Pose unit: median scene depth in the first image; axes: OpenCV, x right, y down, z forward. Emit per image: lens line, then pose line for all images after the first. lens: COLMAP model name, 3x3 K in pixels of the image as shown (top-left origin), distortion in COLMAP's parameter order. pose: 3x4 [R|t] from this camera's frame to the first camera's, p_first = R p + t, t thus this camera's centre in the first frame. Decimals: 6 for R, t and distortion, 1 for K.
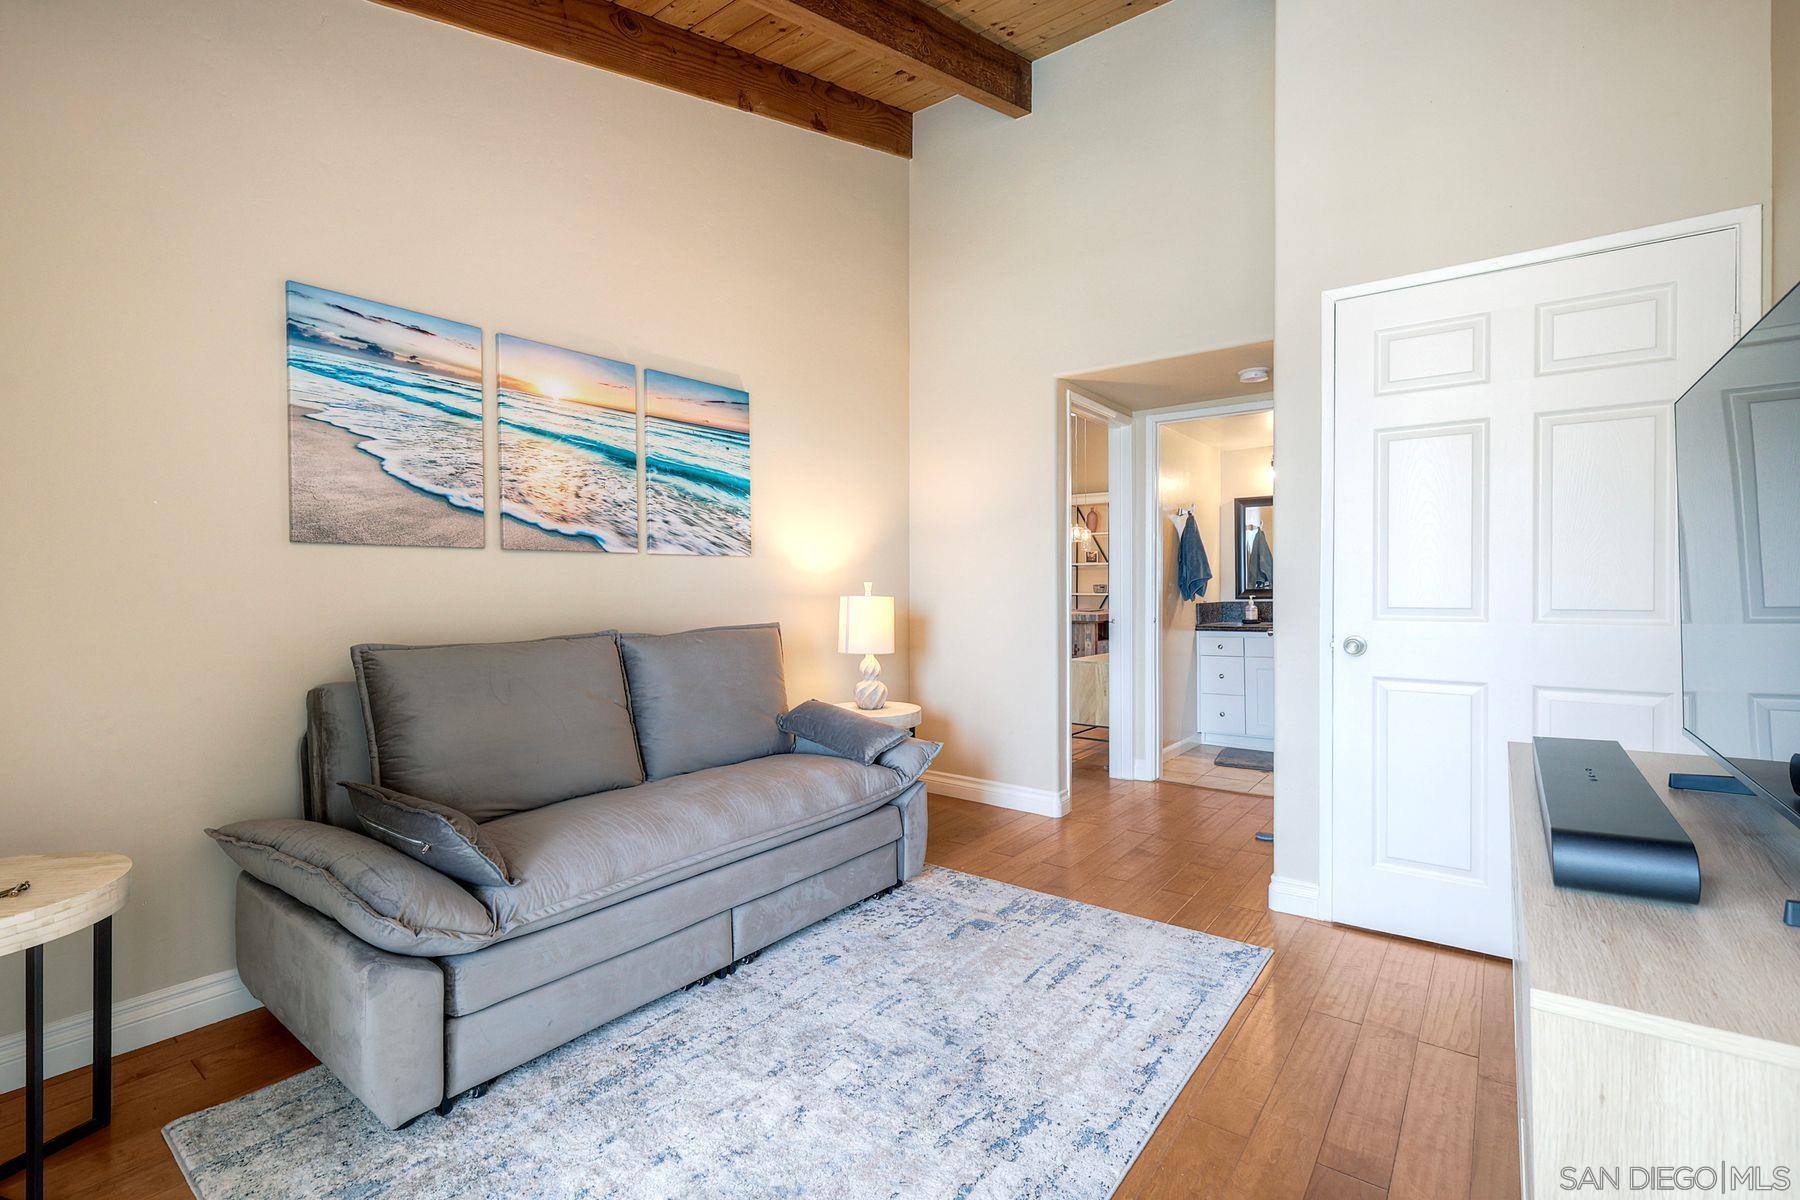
lens RADIAL K [[793.3, 0, 901.5], [0, 793.3, 595.4], [0, 0, 1]] dist [0.002058, -0.000102]
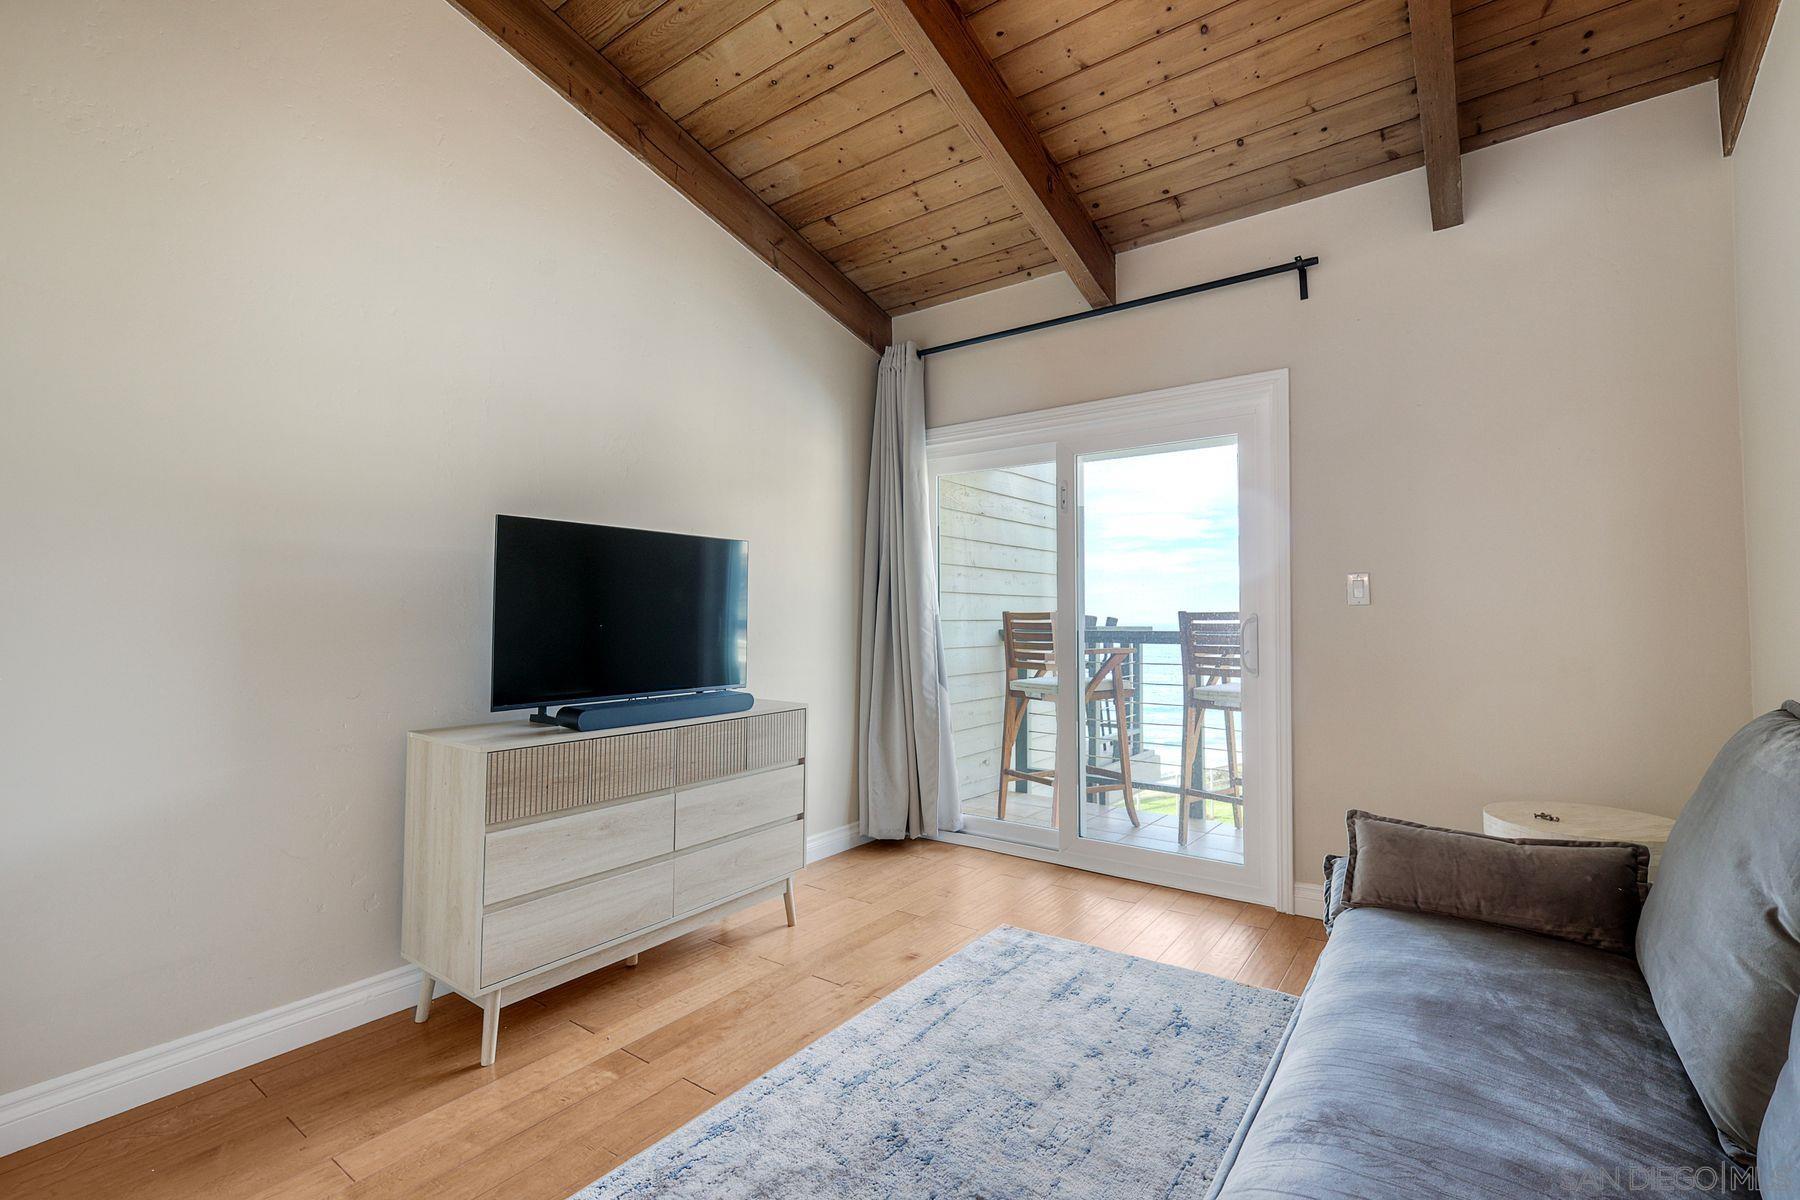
lens RADIAL K [[793.3, 0, 901.5], [0, 793.3, 595.4], [0, 0, 1]] dist [0.002058, -0.000102]
pose [[-0.999628, 0.001717, -0.027220, 0.078912], [0.002122, 0.999887, -0.014863, -0.015356], [0.027191, -0.014915, -0.999519, 1.321087]]
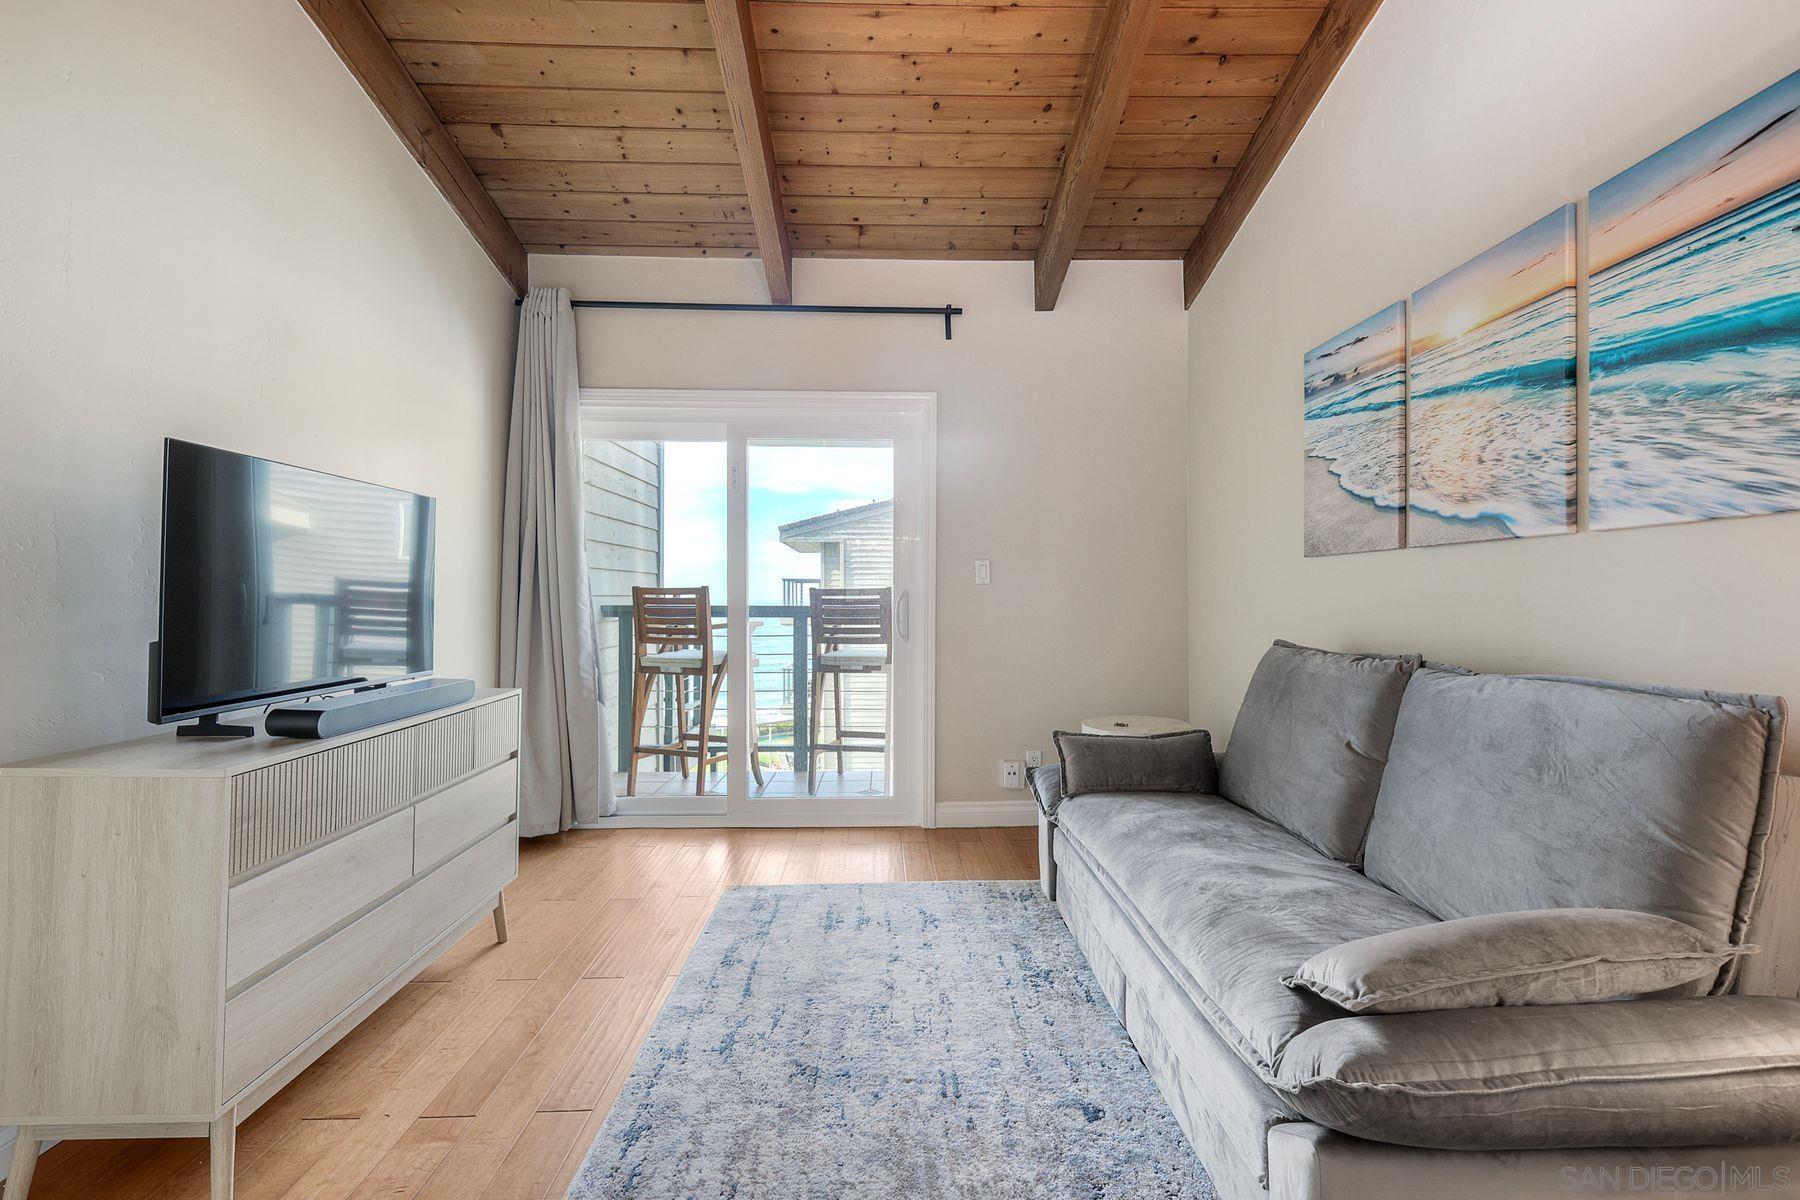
lens RADIAL K [[793.3, 0, 901.5], [0, 793.3, 595.4], [0, 0, 1]] dist [0.002058, -0.000102]
pose [[-0.772401, -0.000268, -0.635135, 0.435107], [-0.009963, 0.999882, 0.011695, -0.012048], [0.635057, 0.015361, -0.772313, 1.259272]]
